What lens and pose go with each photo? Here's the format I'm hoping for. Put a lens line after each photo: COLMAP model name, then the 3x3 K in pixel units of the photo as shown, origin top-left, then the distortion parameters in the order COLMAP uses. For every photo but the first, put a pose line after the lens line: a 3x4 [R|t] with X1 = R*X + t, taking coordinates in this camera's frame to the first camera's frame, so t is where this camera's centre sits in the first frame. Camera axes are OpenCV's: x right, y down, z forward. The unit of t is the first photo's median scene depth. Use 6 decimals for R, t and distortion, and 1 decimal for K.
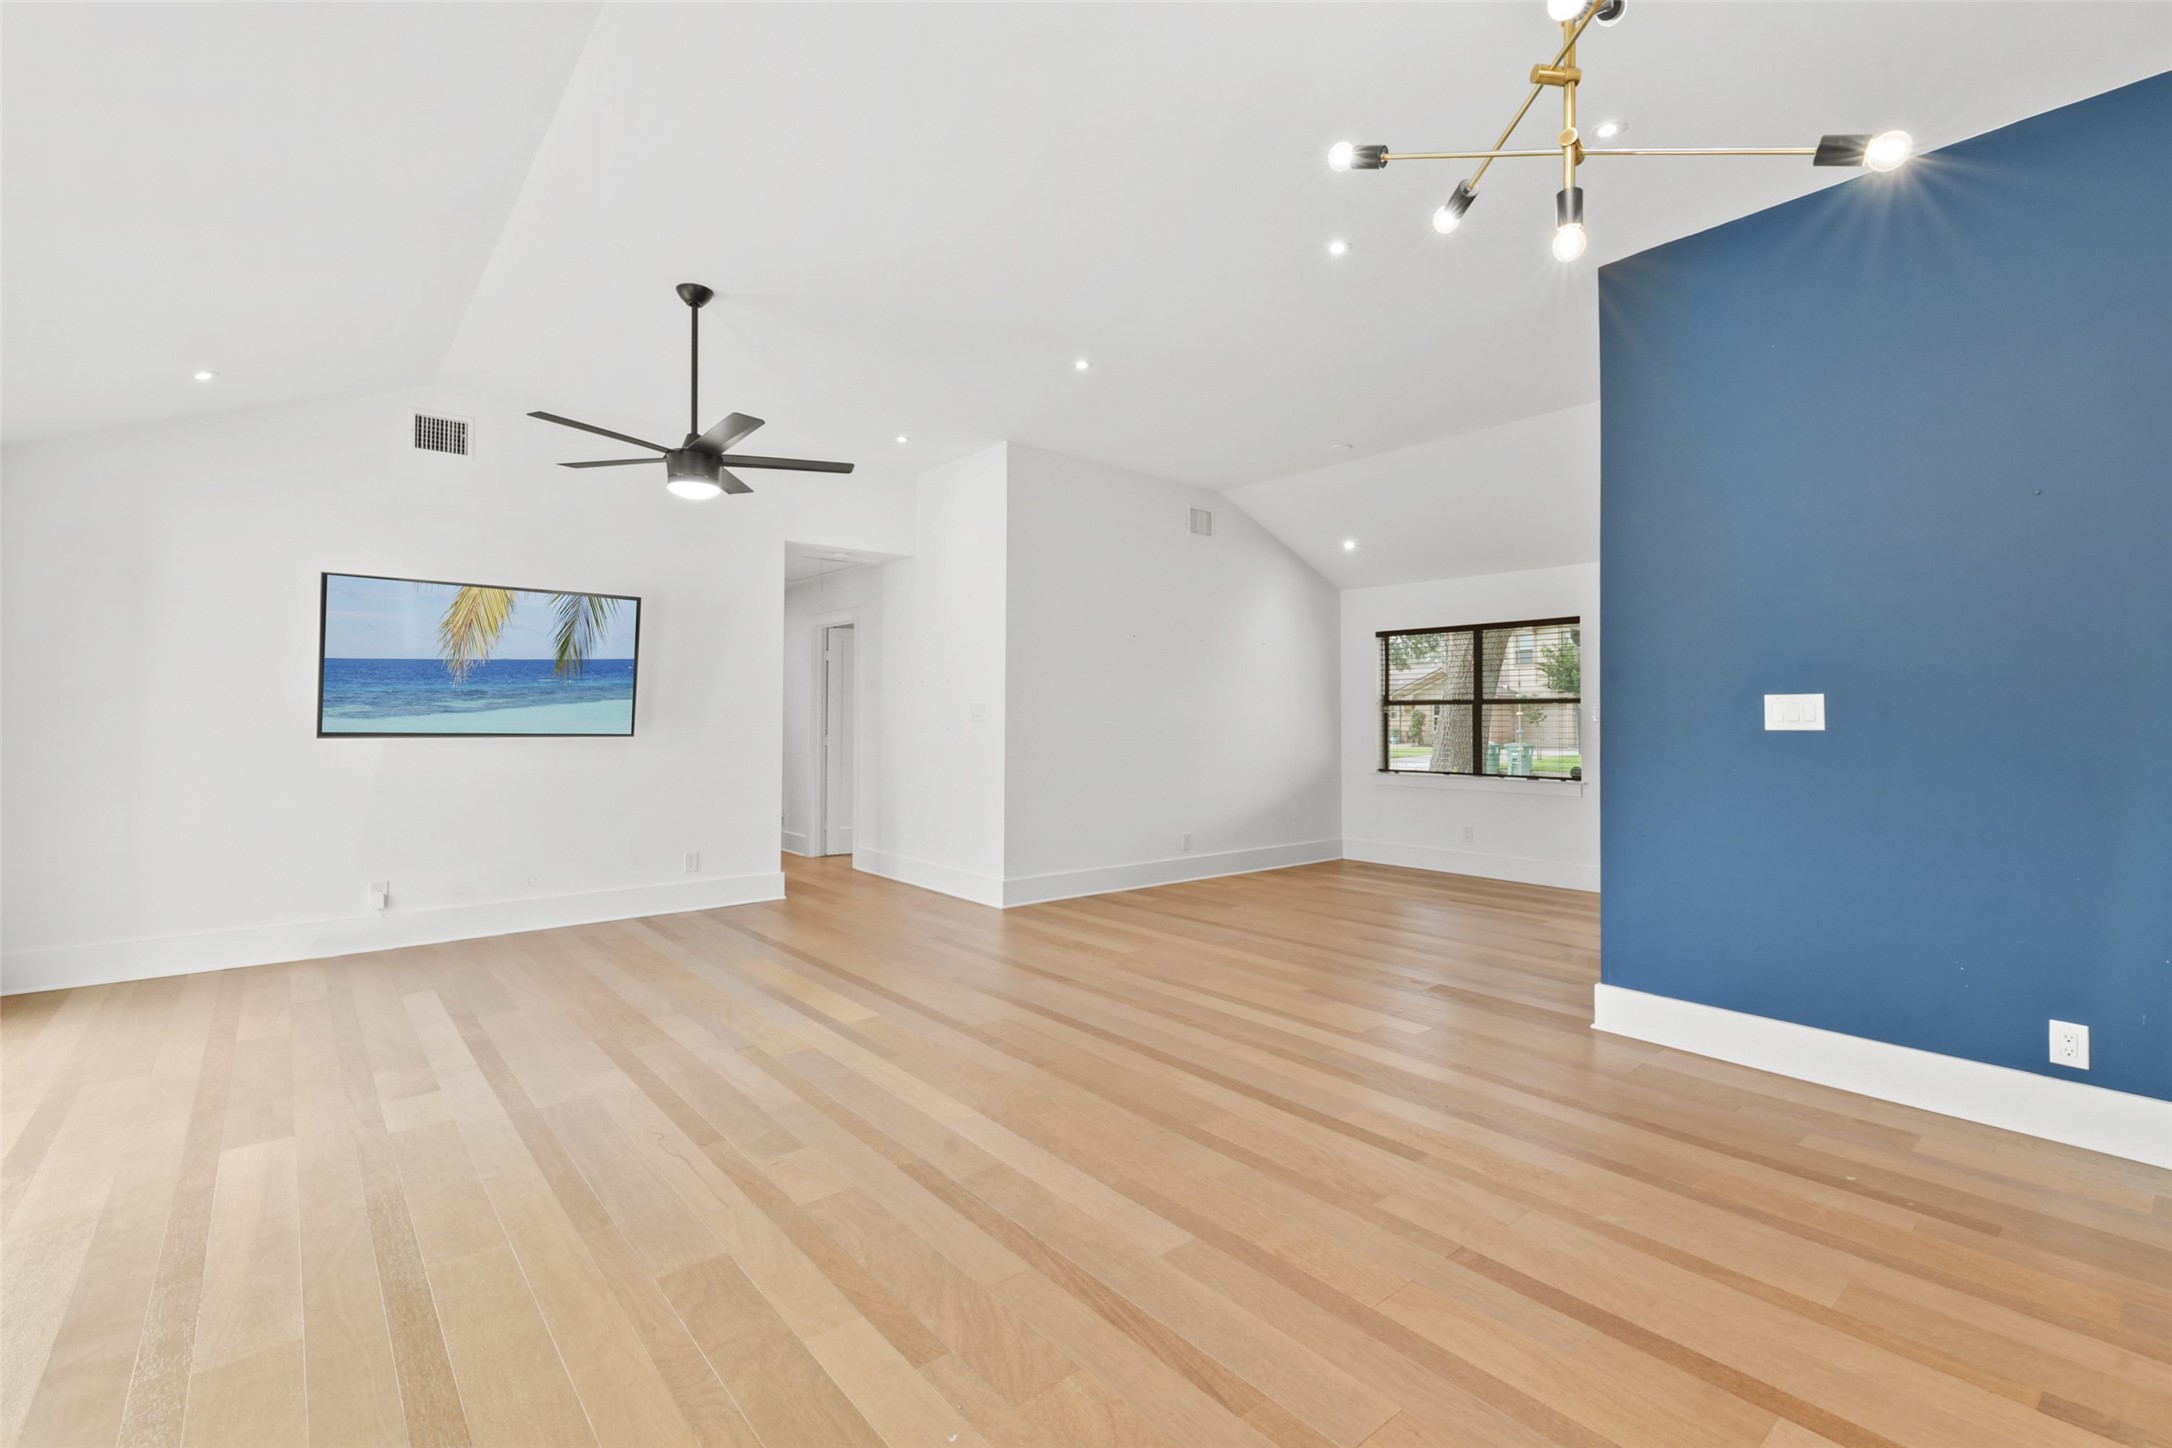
lens RADIAL K [[958.7, 0, 1095.8], [0, 958.7, 693.9], [0, 0, 1]] dist [0.002885, -0.000256]
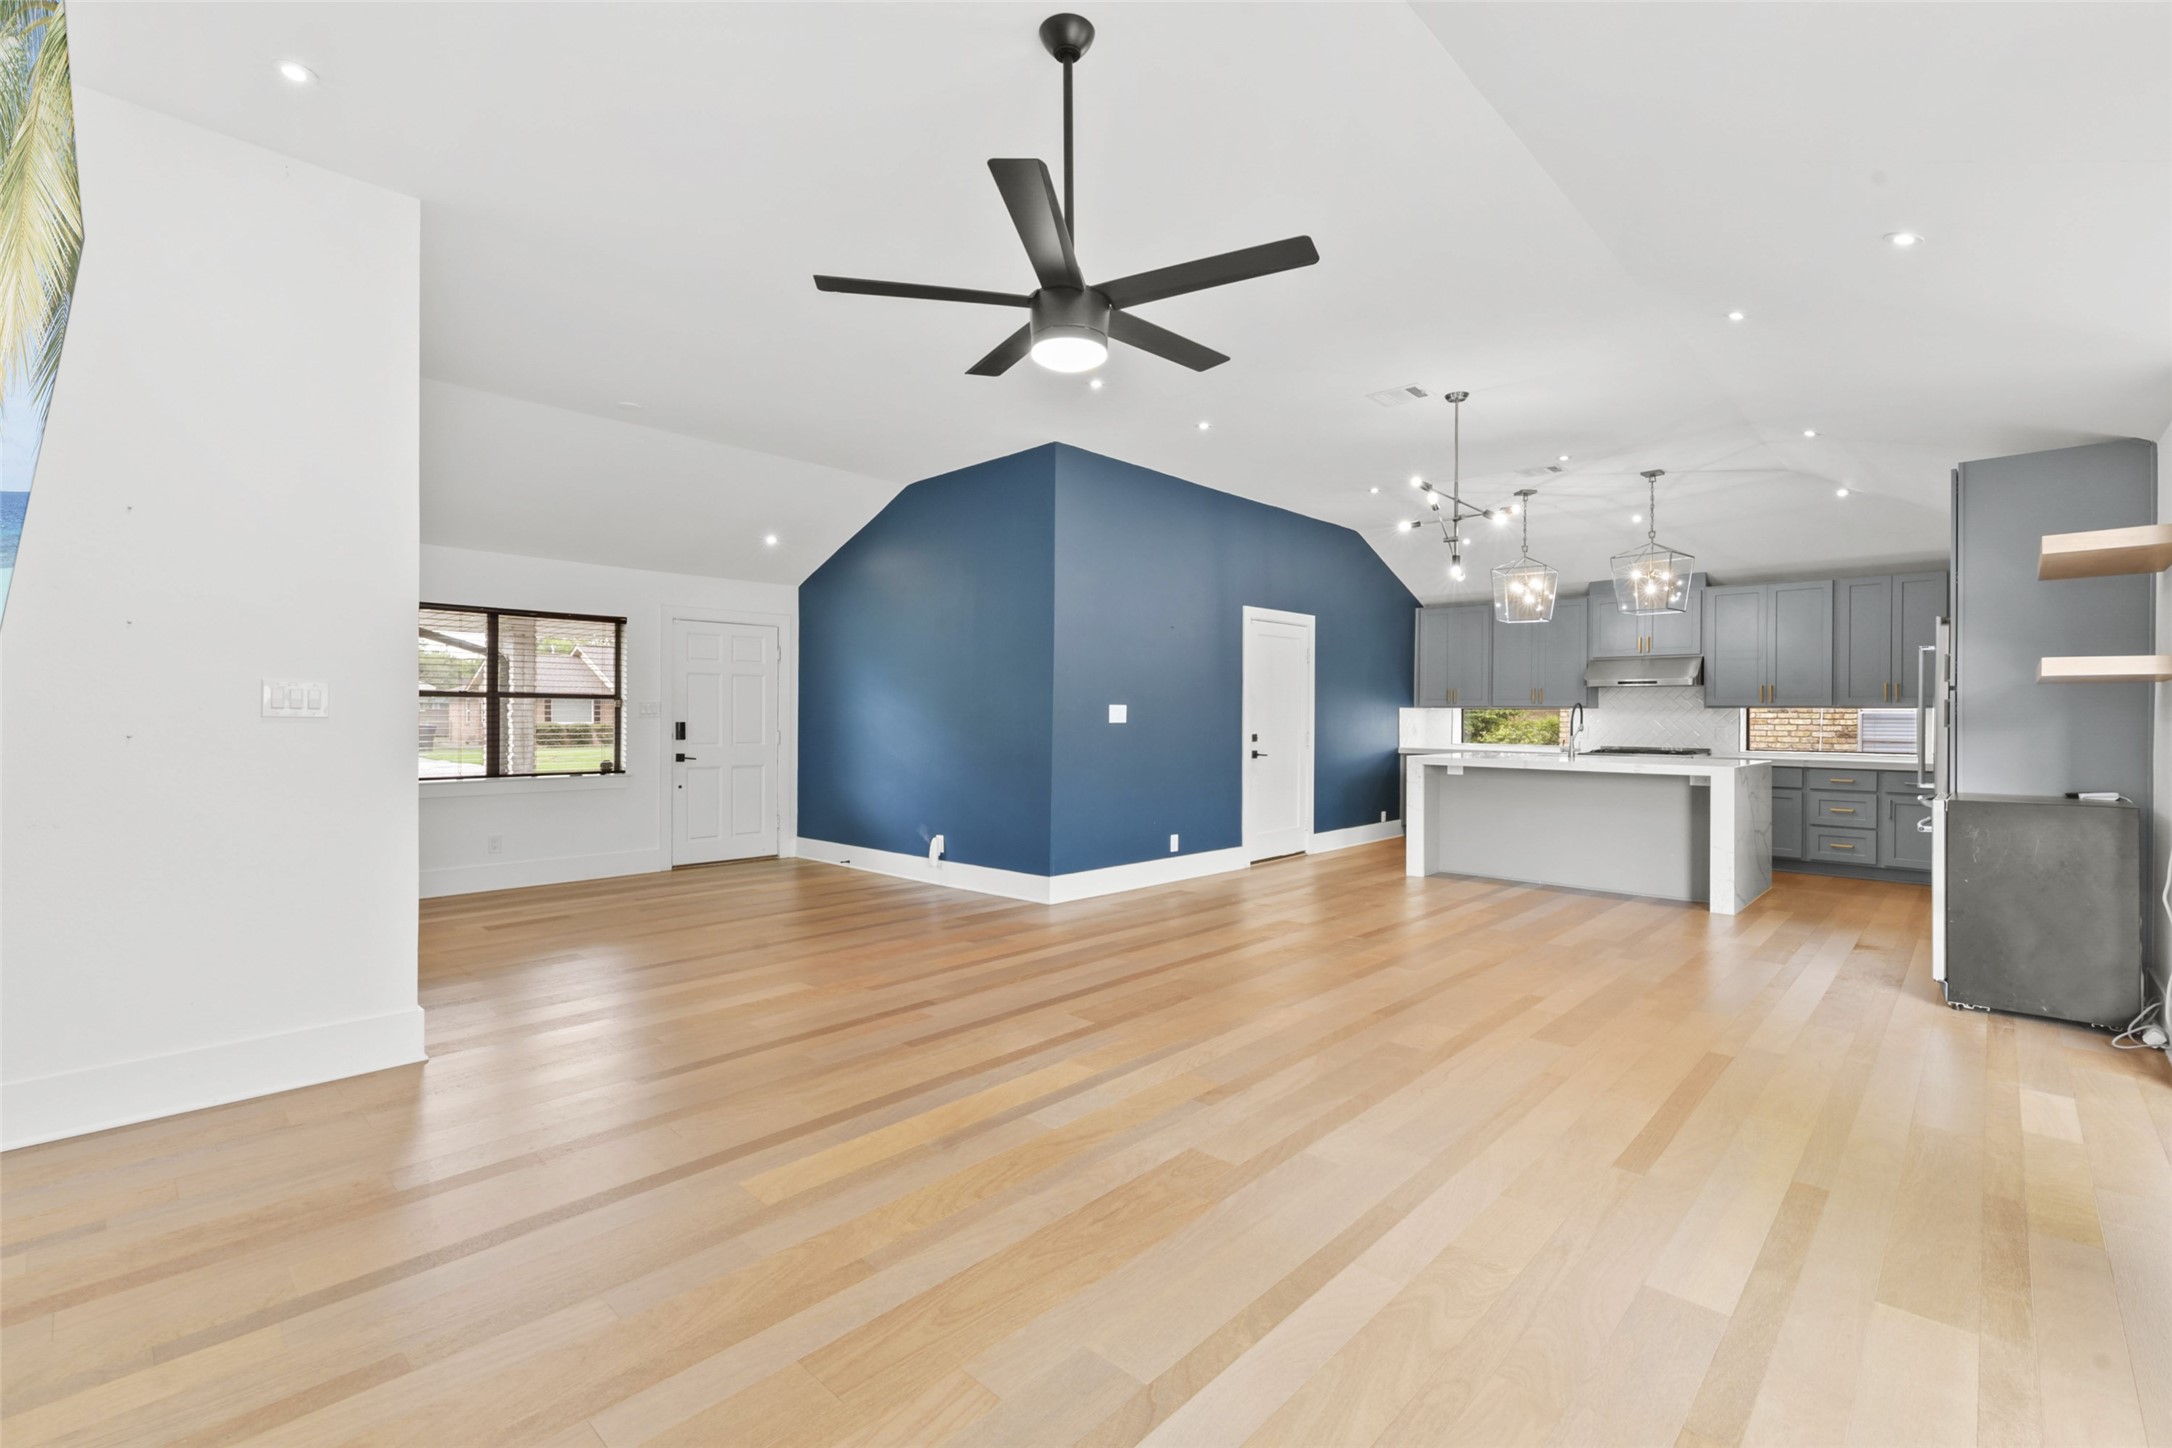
lens RADIAL K [[957.9, 0, 1086.0], [0, 957.9, 724.0], [0, 0, 1]] dist [0.004328, 0.000801]
pose [[-0.104220, -0.009948, 0.994504, -1.028287], [-0.031062, 0.999495, 0.006743, 0.023164], [-0.994069, -0.030188, -0.104476, 1.025083]]
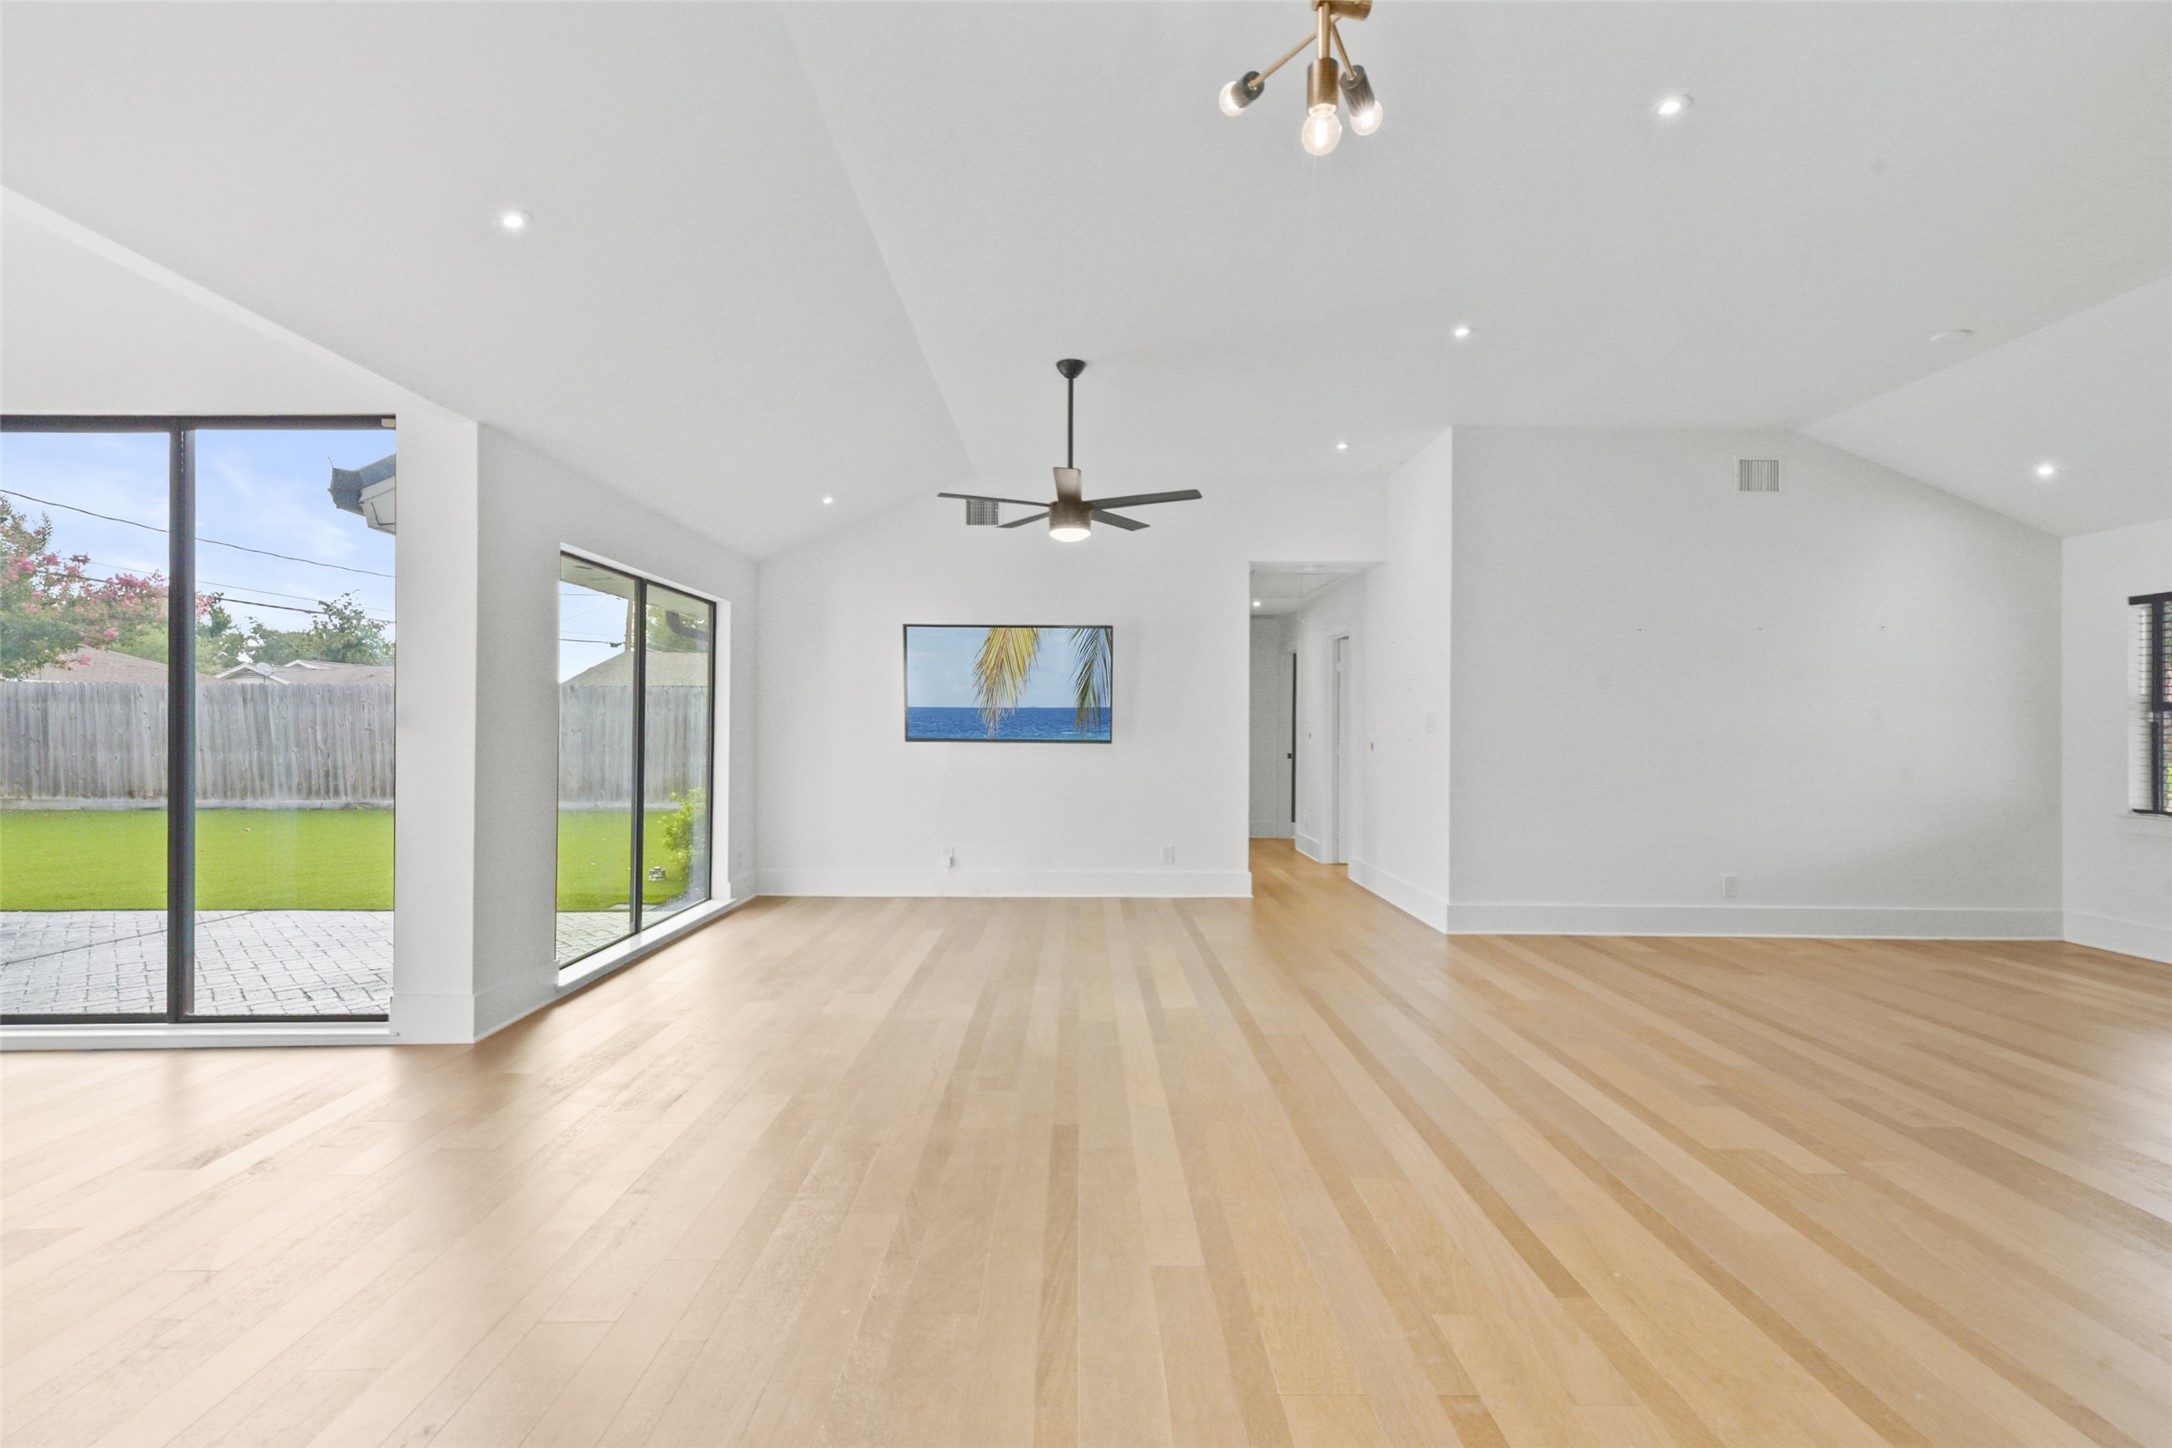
lens RADIAL K [[957.9, 0, 1086.0], [0, 957.9, 724.0], [0, 0, 1]] dist [0.004328, 0.000801]
pose [[0.765991, -0.001191, -0.642850, 0.343817], [0.014521, 0.999775, 0.015449, 0.001718], [0.642687, -0.021169, 0.765836, 0.104071]]
